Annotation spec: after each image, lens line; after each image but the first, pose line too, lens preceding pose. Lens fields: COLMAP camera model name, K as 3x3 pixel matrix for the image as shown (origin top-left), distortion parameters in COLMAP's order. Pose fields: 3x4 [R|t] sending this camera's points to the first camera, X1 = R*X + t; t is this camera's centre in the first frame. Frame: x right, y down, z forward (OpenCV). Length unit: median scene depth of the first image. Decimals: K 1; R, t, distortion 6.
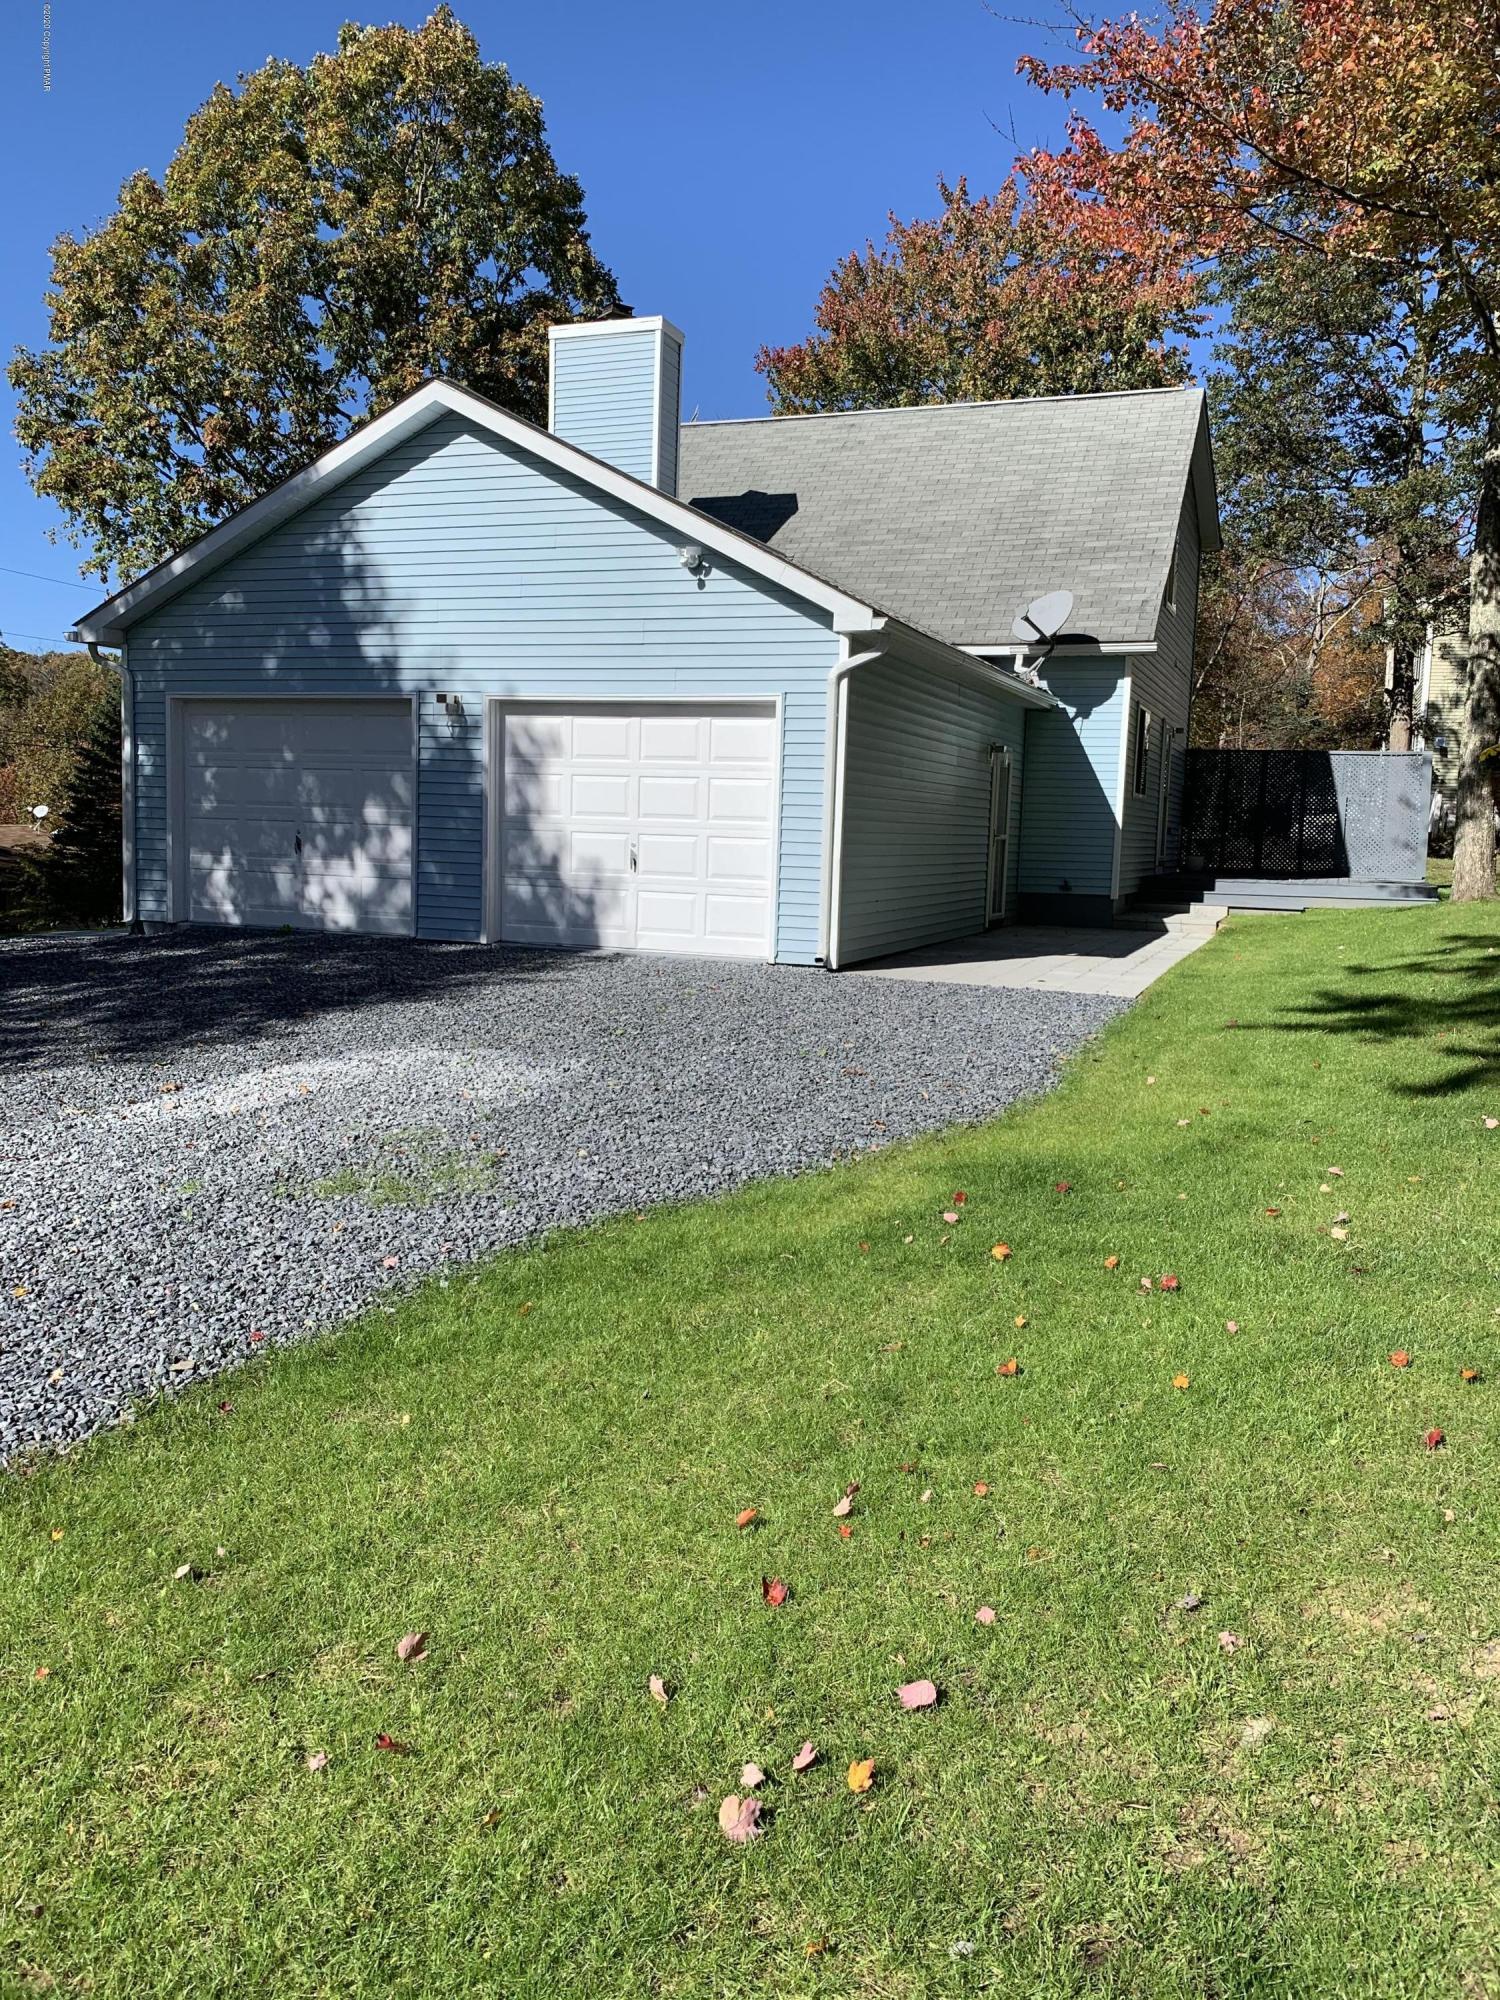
lens RADIAL K [[1526.9, 0, 754.5], [0, 1526.9, 990.1], [0, 0, 1]] dist [0.055059, -0.068994]
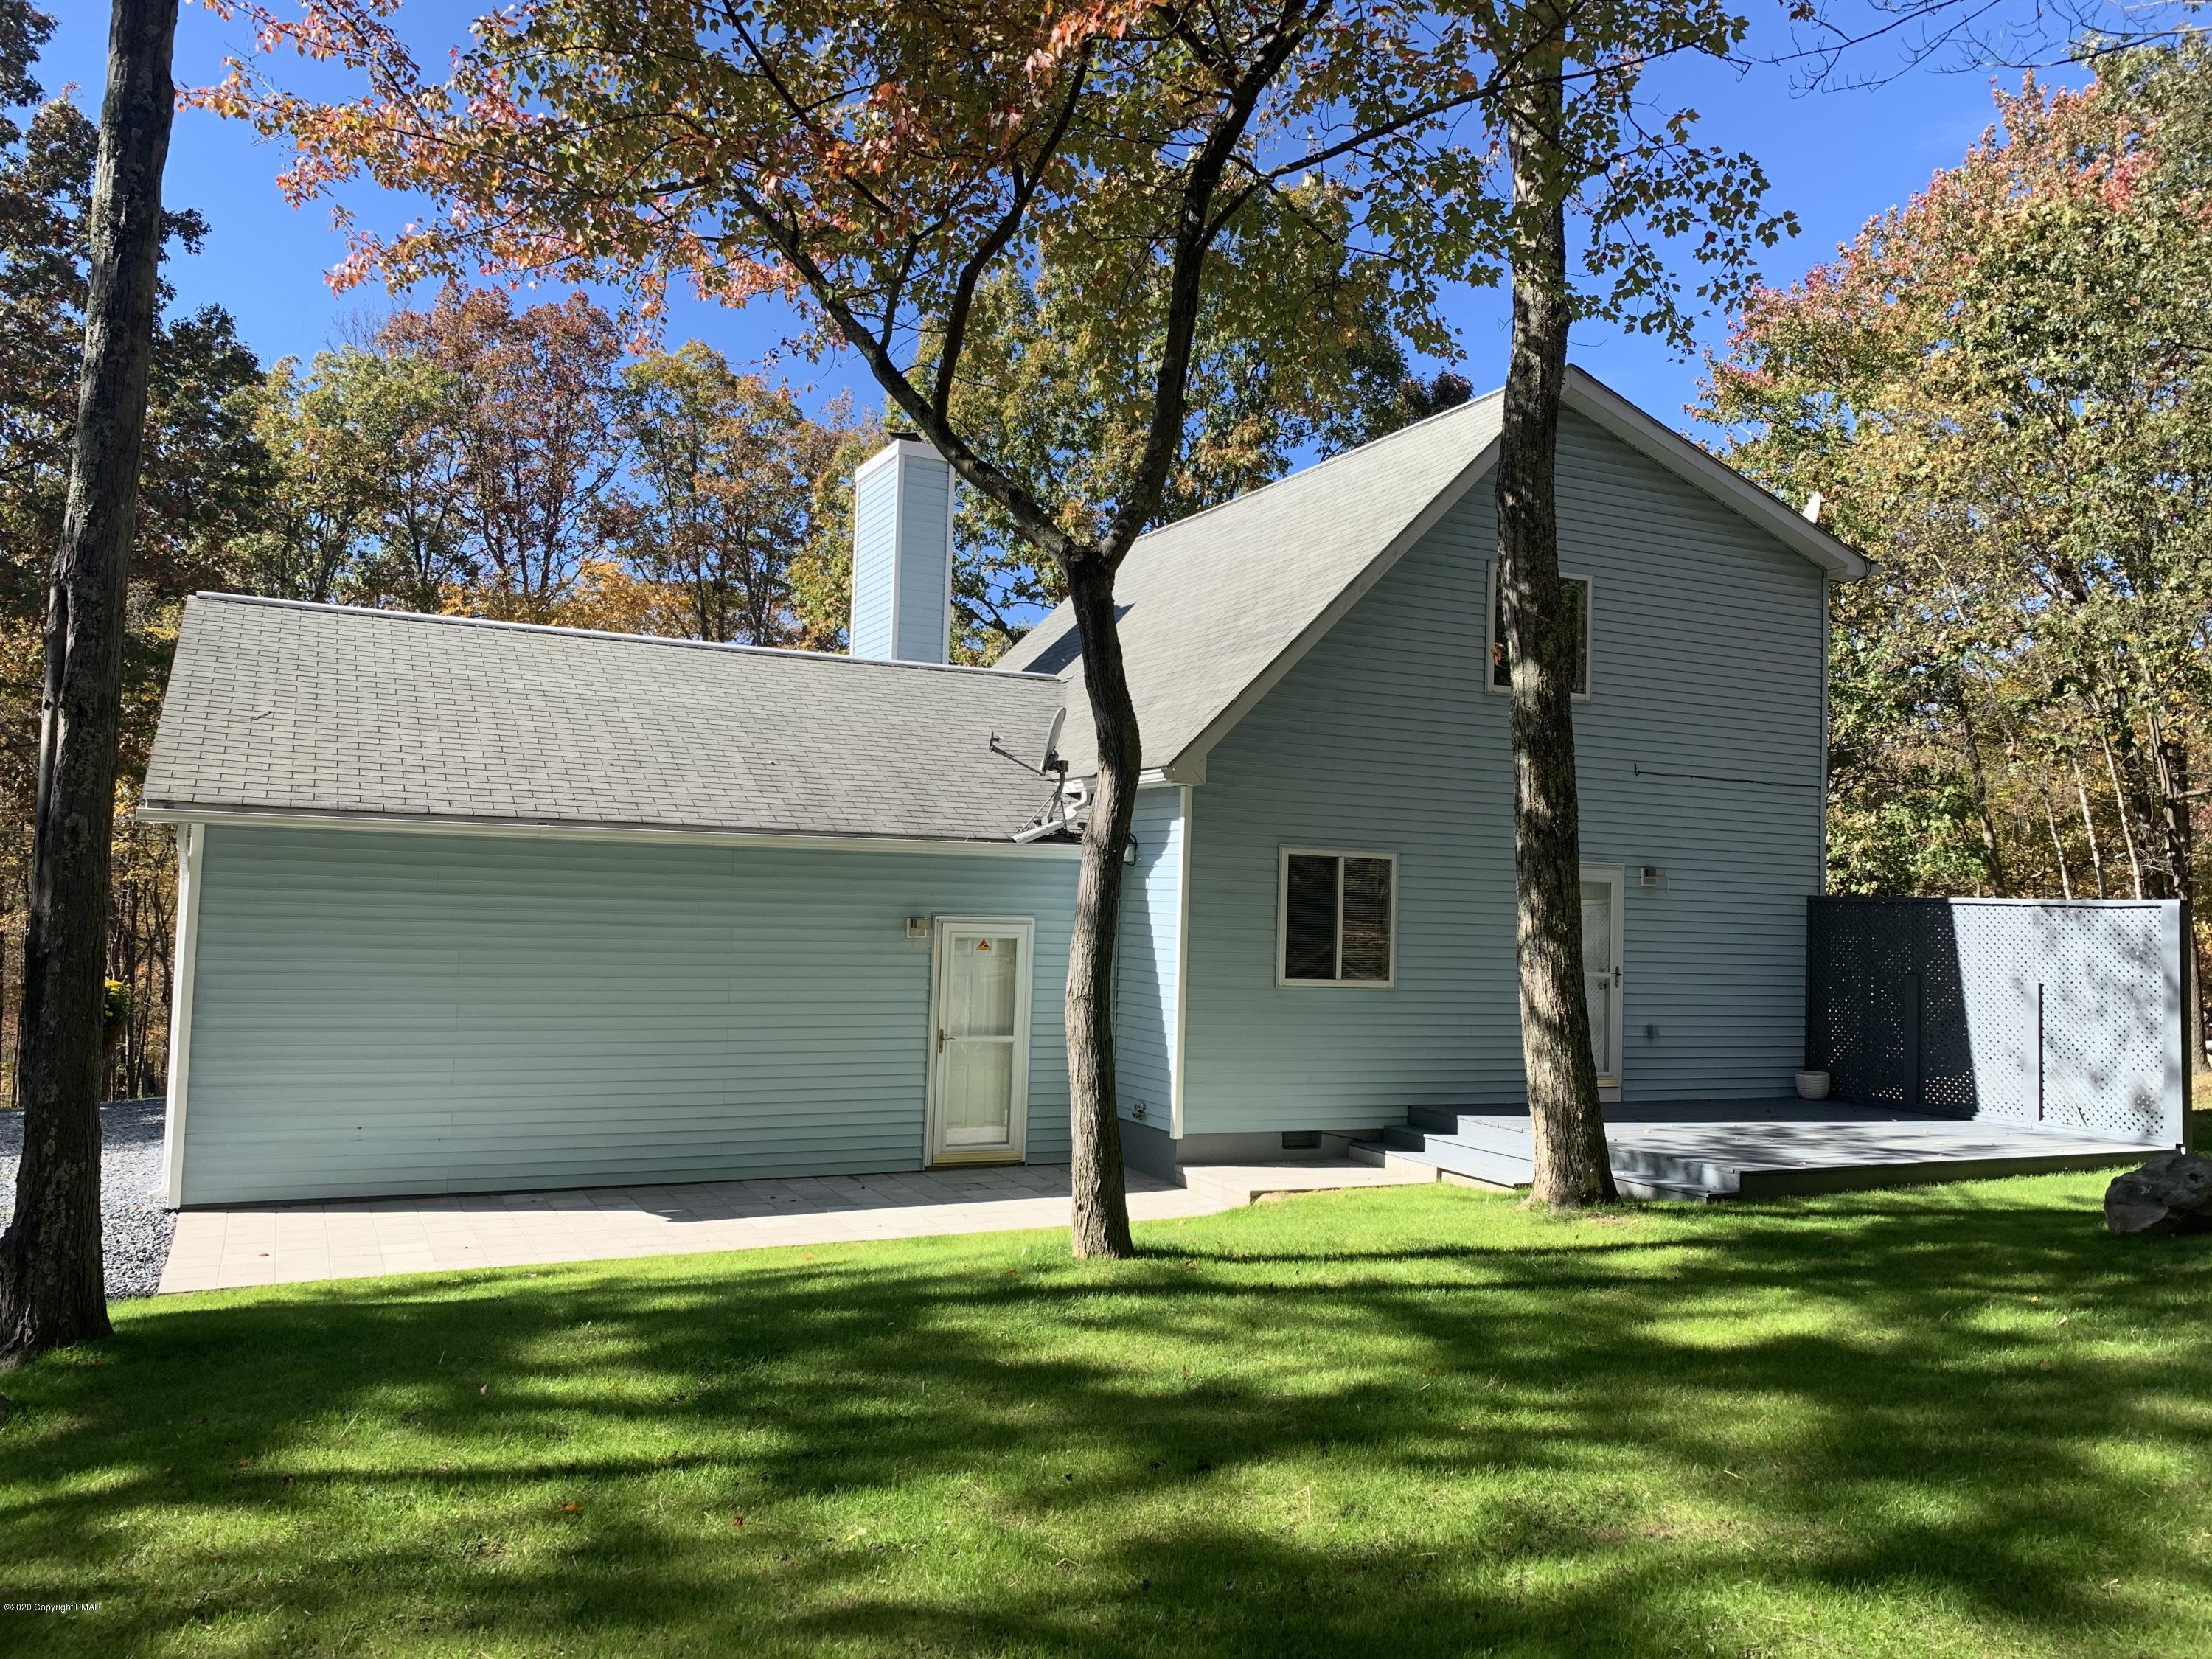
lens RADIAL K [[1688.8, 0, 1095.7], [0, 1688.8, 835.8], [0, 0, 1]] dist [0.055059, -0.068994]
pose [[0.725888, -0.039070, -0.686702, 0.743940], [-0.078997, 0.987043, -0.139662, -0.086535], [0.683261, 0.155627, 0.713396, 0.436464]]
